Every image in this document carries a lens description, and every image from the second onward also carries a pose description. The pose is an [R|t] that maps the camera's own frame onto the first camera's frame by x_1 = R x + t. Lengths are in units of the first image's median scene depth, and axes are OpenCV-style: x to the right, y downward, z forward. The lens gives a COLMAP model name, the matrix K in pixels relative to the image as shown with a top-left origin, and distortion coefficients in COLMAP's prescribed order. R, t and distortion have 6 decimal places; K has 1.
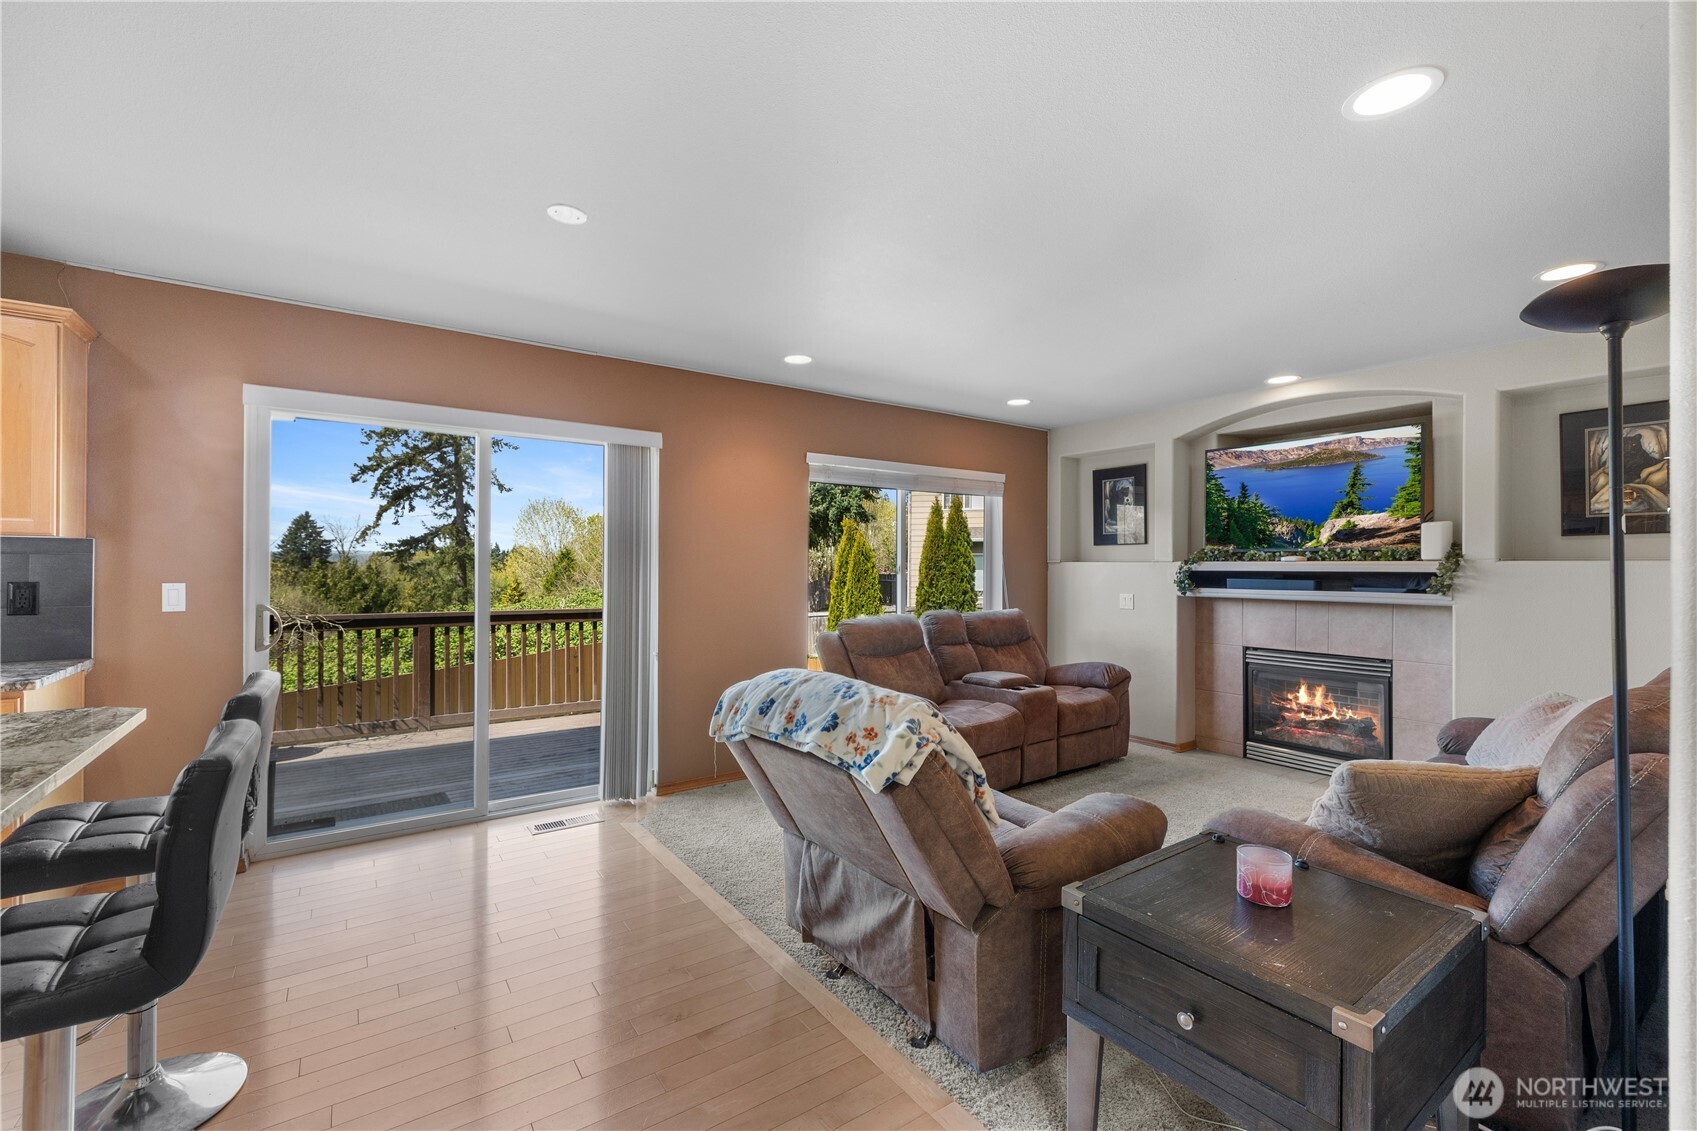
lens RADIAL K [[716.7, 0, 845.6], [0, 716.7, 567.4], [0, 0, 1]] dist [-0.001044, 0.000300]
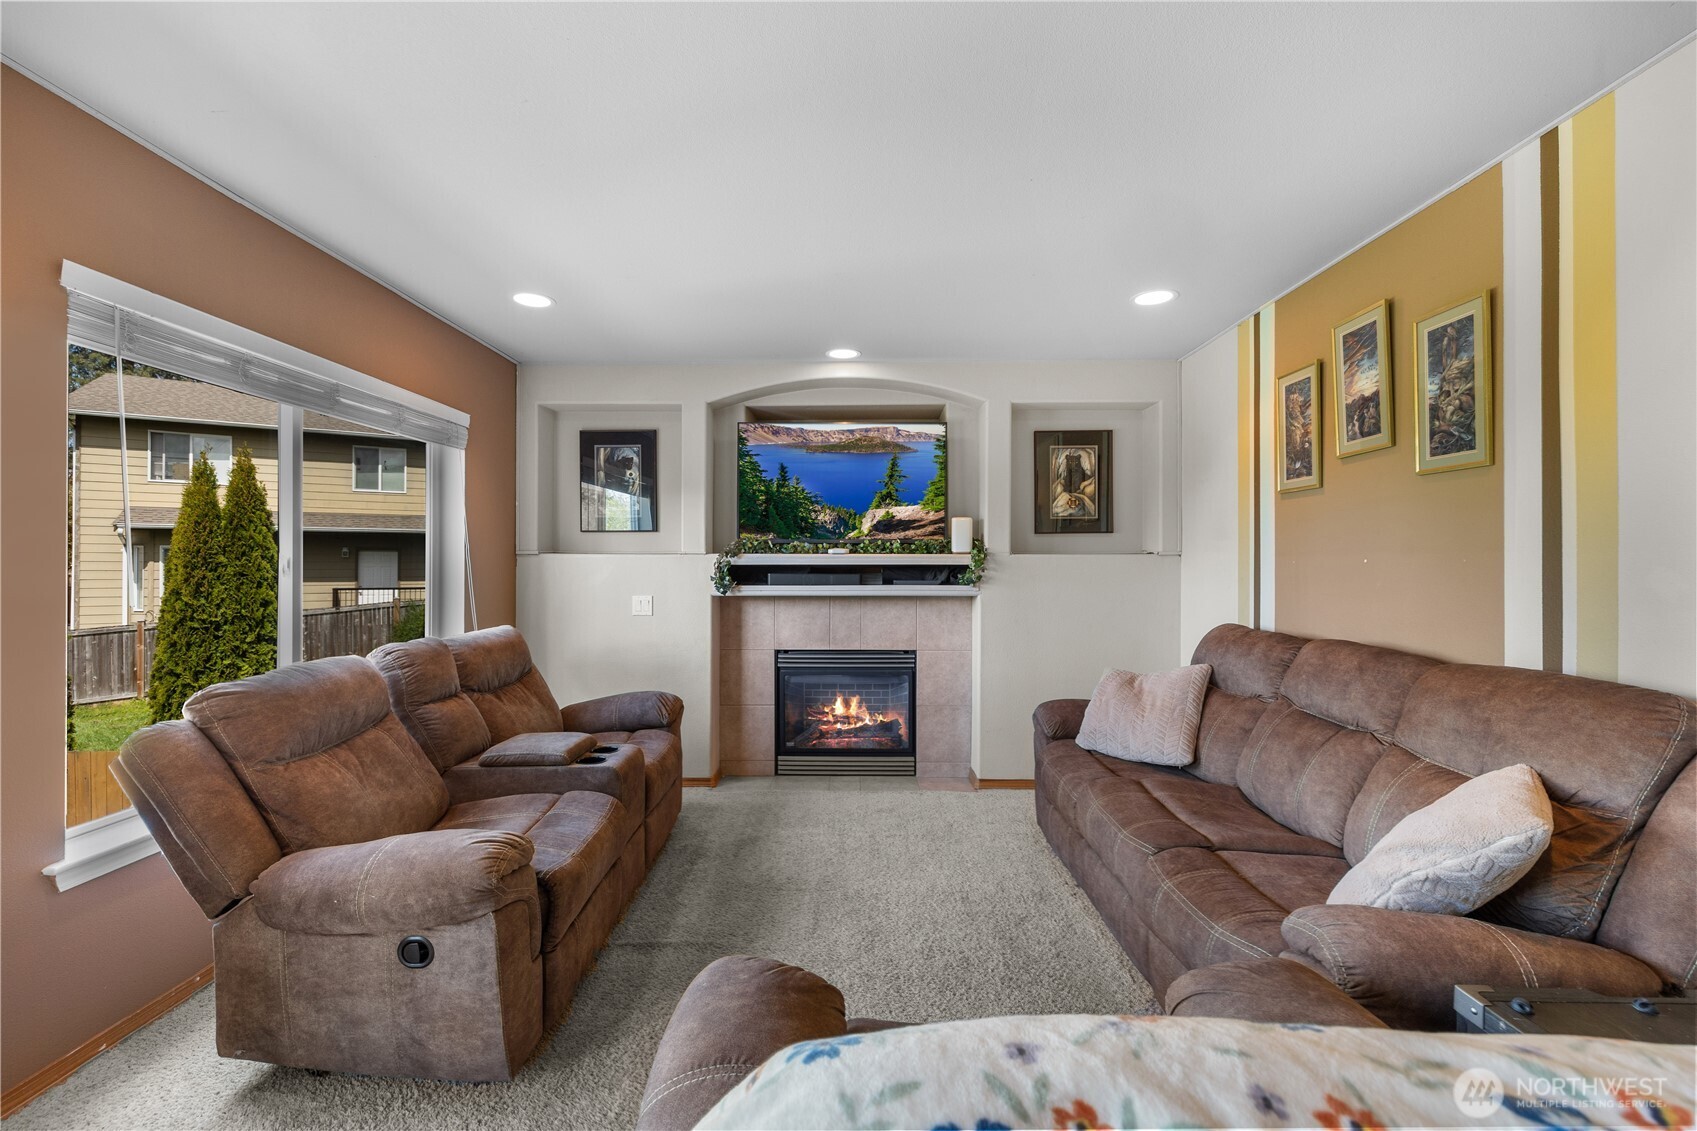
lens RADIAL K [[728.2, 0, 841.3], [0, 728.2, 570.9], [0, 0, 1]] dist [0.000076, -0.000001]
pose [[0.605293, -0.014795, 0.795865, -0.111554], [0.006980, 0.999887, 0.013279, 0.001650], [-0.795972, -0.002482, 0.605329, 0.408621]]
